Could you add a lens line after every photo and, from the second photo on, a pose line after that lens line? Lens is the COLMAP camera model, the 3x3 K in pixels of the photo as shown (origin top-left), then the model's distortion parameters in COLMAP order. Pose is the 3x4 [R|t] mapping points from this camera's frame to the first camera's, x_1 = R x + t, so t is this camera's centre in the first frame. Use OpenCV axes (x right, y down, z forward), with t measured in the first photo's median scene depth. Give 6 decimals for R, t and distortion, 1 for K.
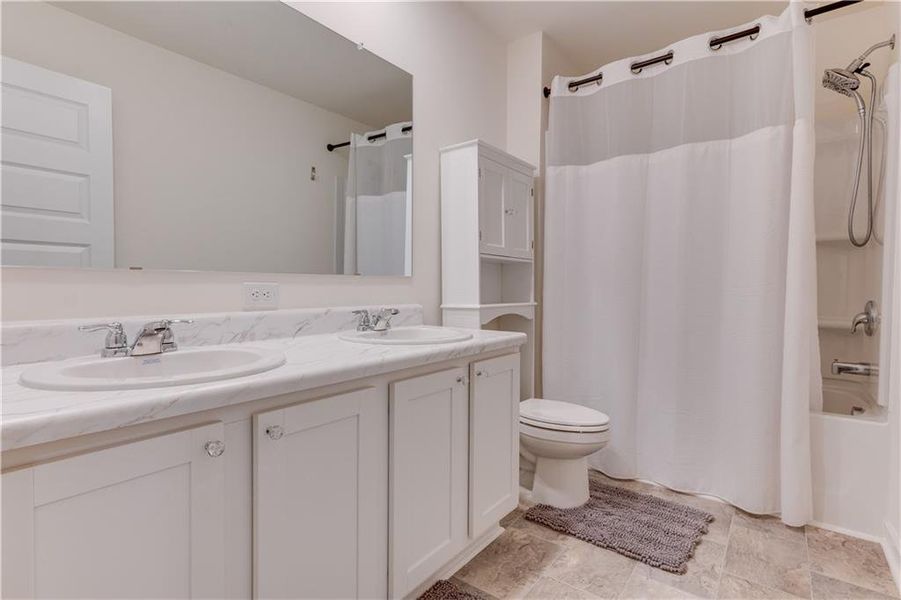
lens RADIAL K [[447.0, 0, 450.5], [0, 447.0, 300.0], [0, 0, 1]] dist [0.005072, 0.001521]
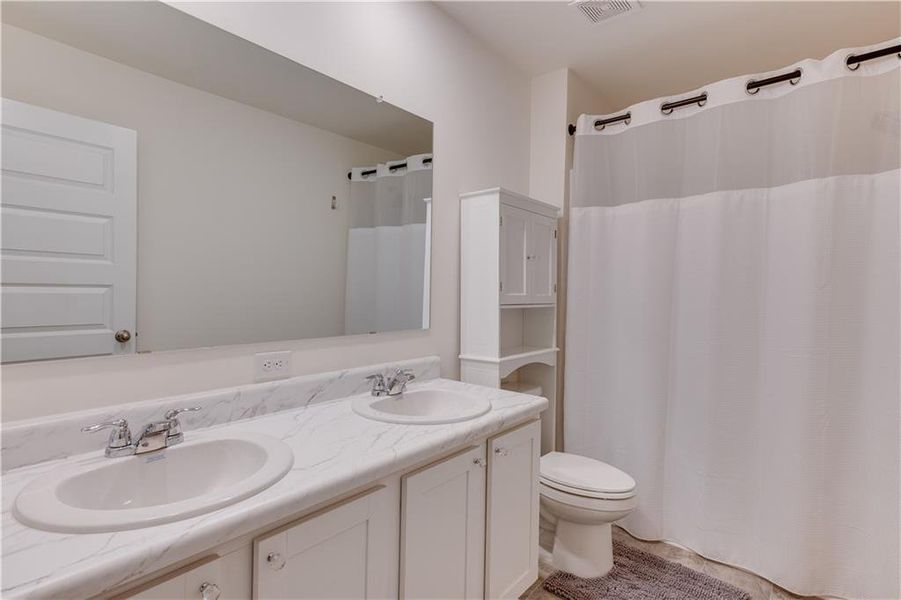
lens RADIAL K [[447.0, 0, 450.5], [0, 447.0, 300.0], [0, 0, 1]] dist [0.005072, 0.001521]
pose [[0.998861, 0.013004, -0.045898, 0.002791], [-0.013522, 0.999848, -0.010995, -0.101583], [0.045748, 0.011603, 0.998886, 0.031403]]
